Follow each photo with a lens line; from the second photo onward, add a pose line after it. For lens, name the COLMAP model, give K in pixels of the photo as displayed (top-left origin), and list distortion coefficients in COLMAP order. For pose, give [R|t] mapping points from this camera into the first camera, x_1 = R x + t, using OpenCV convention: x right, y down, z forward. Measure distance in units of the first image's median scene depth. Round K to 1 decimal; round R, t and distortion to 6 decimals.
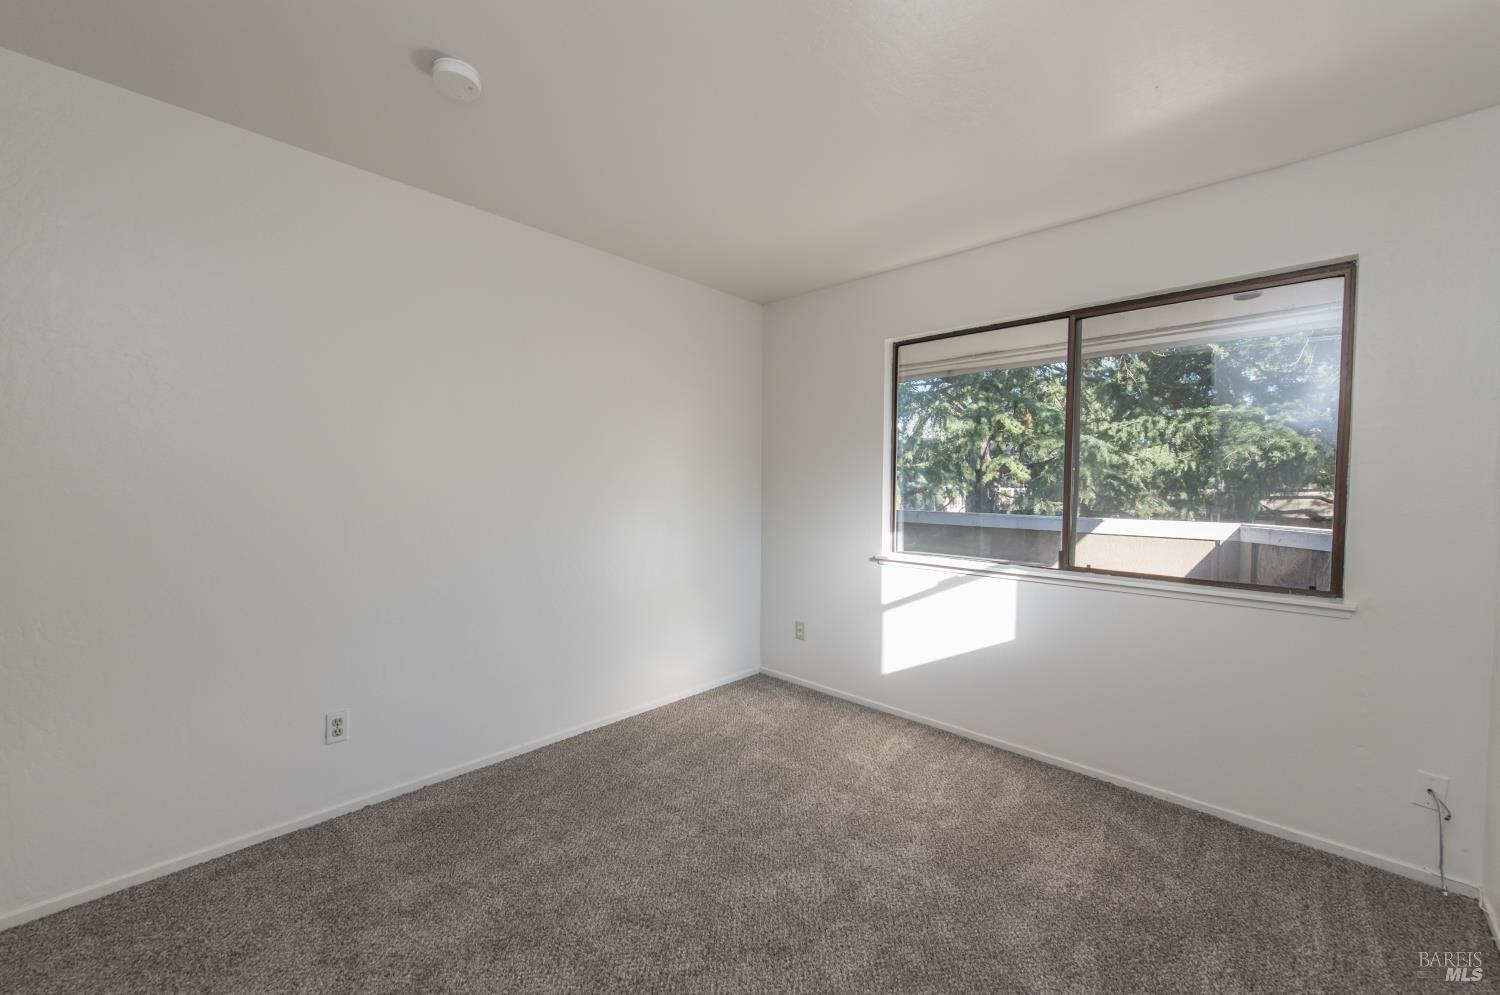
lens RADIAL K [[600.0, 0, 750.1], [0, 600.0, 495.9], [0, 0, 1]] dist [0.001131, -0.000176]
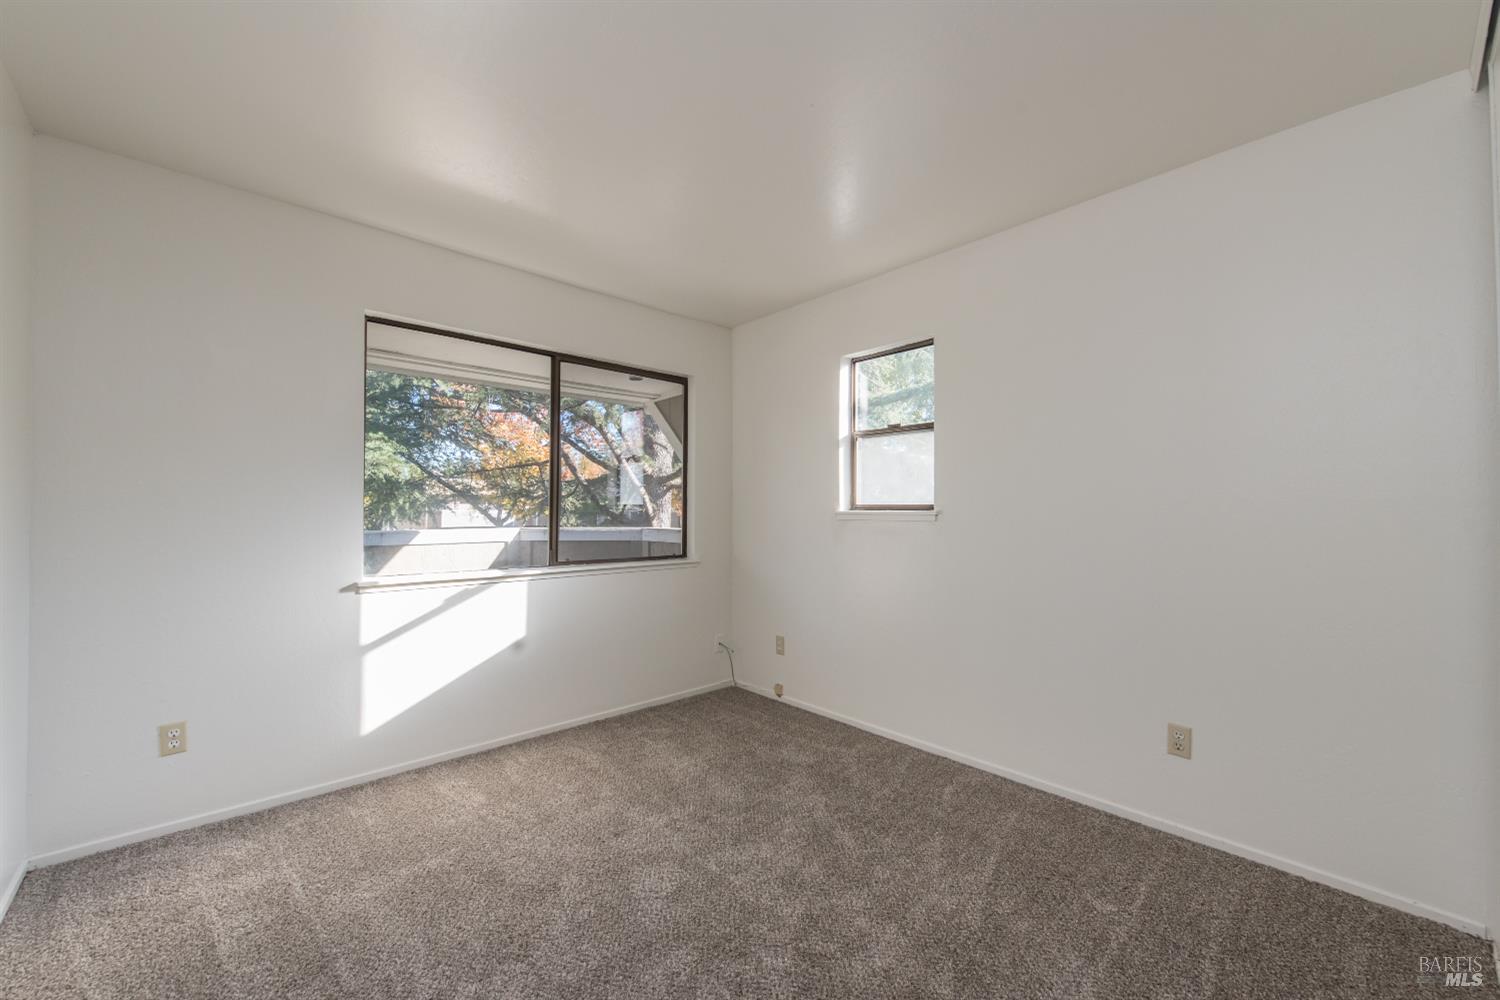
lens RADIAL K [[595.8, 0, 751.0], [0, 595.8, 498.7], [0, 0, 1]] dist [-0.000609, -0.000241]
pose [[0.036634, 0.013009, 0.999244, -0.575544], [0.020999, 0.999684, -0.013784, 0.012461], [-0.999108, 0.021488, 0.036349, 0.494935]]
